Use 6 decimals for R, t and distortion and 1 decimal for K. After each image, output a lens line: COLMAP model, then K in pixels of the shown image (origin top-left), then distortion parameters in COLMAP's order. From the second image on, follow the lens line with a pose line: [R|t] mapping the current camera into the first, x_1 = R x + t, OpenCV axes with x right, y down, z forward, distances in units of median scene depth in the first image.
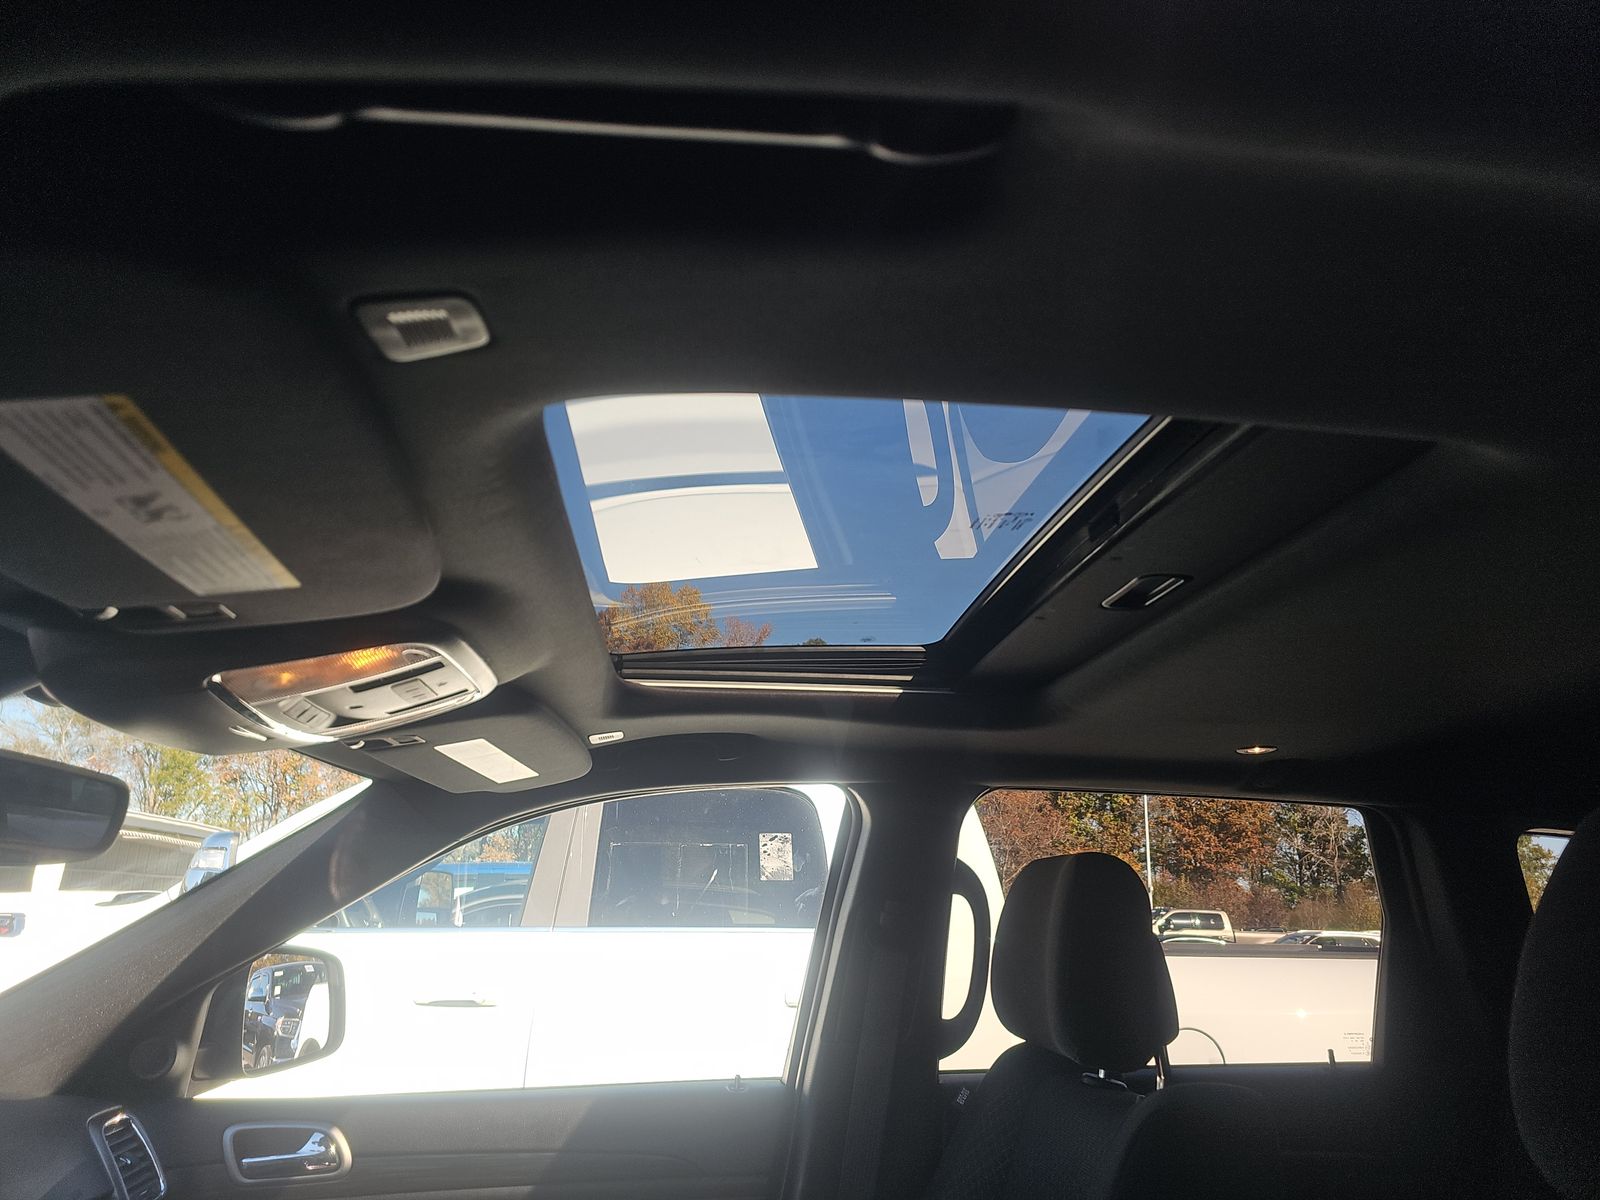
lens RADIAL K [[1065.0, 0, 800.0], [0, 1065.0, 600.0], [0, 0, 1]] dist [0.033889, -0.000121]
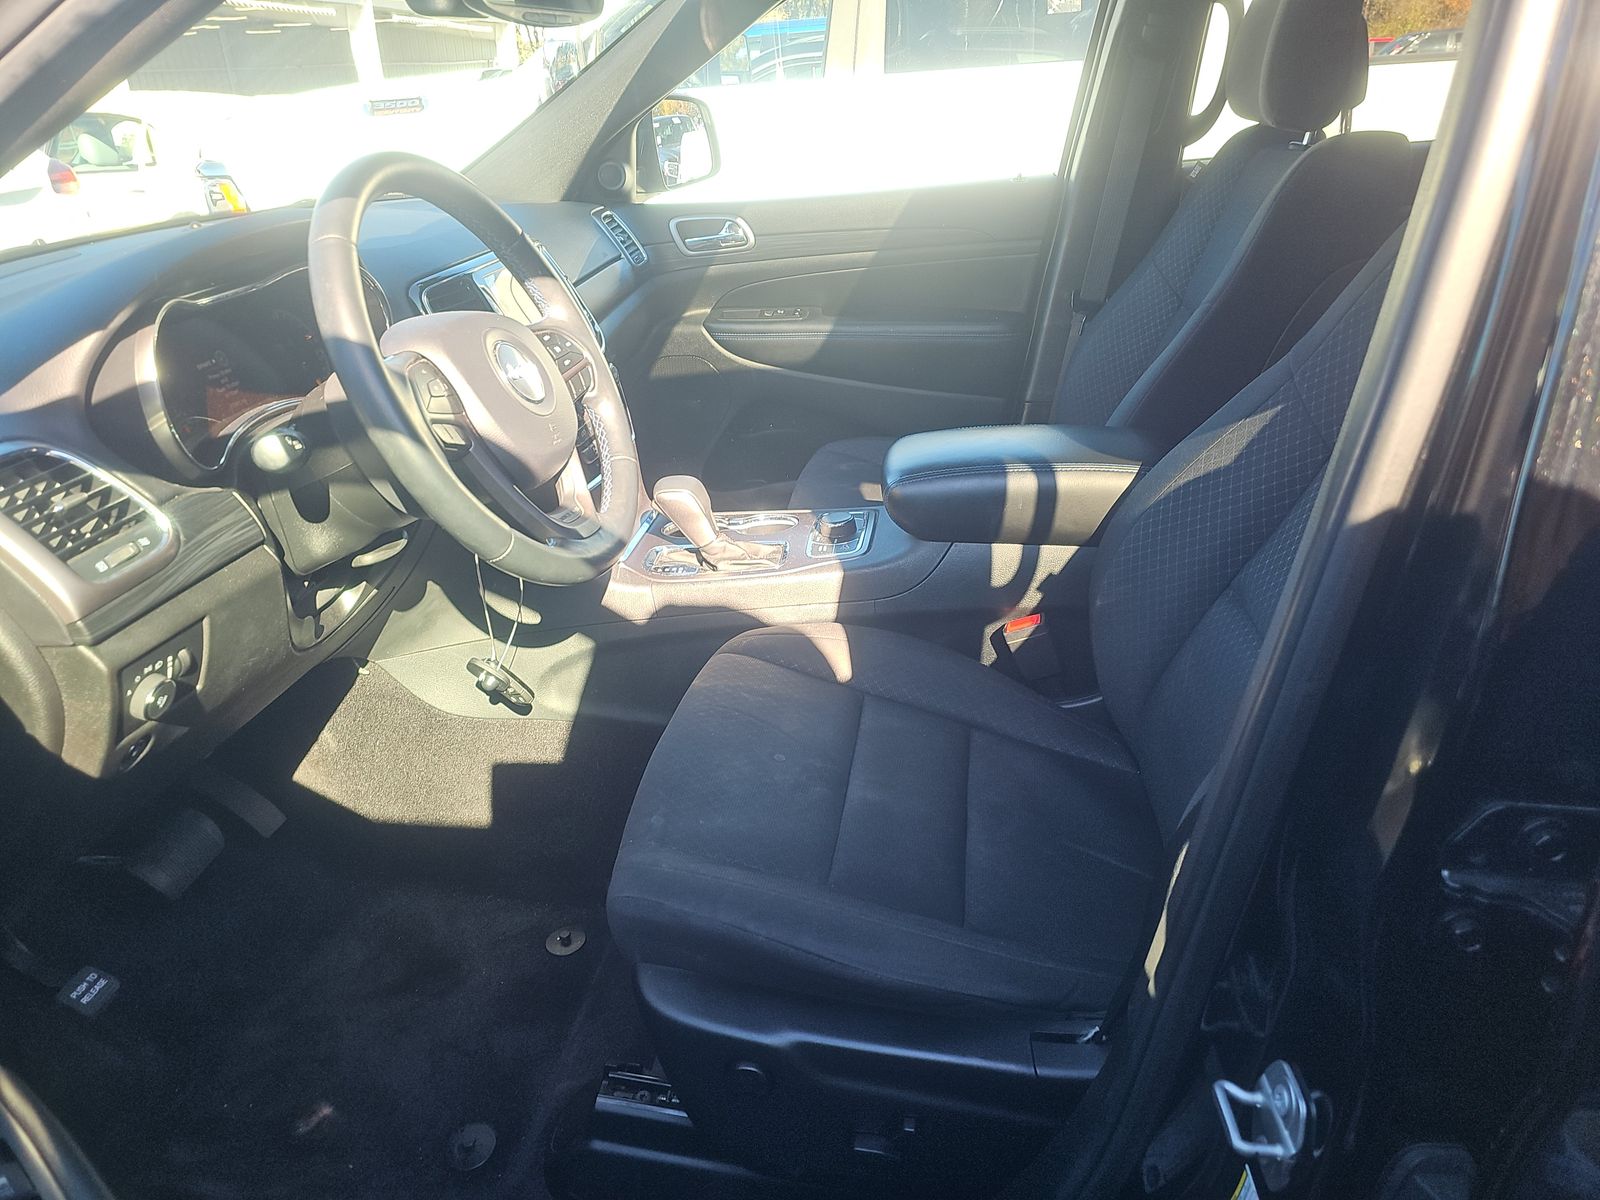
lens RADIAL K [[1065.0, 0, 800.0], [0, 1065.0, 600.0], [0, 0, 1]] dist [0.033889, -0.000121]
pose [[0.968045, 0.051599, -0.245410, 0.031286], [0.127297, 0.742041, 0.658157, -0.069733], [0.216064, -0.668365, 0.711761, -0.349076]]
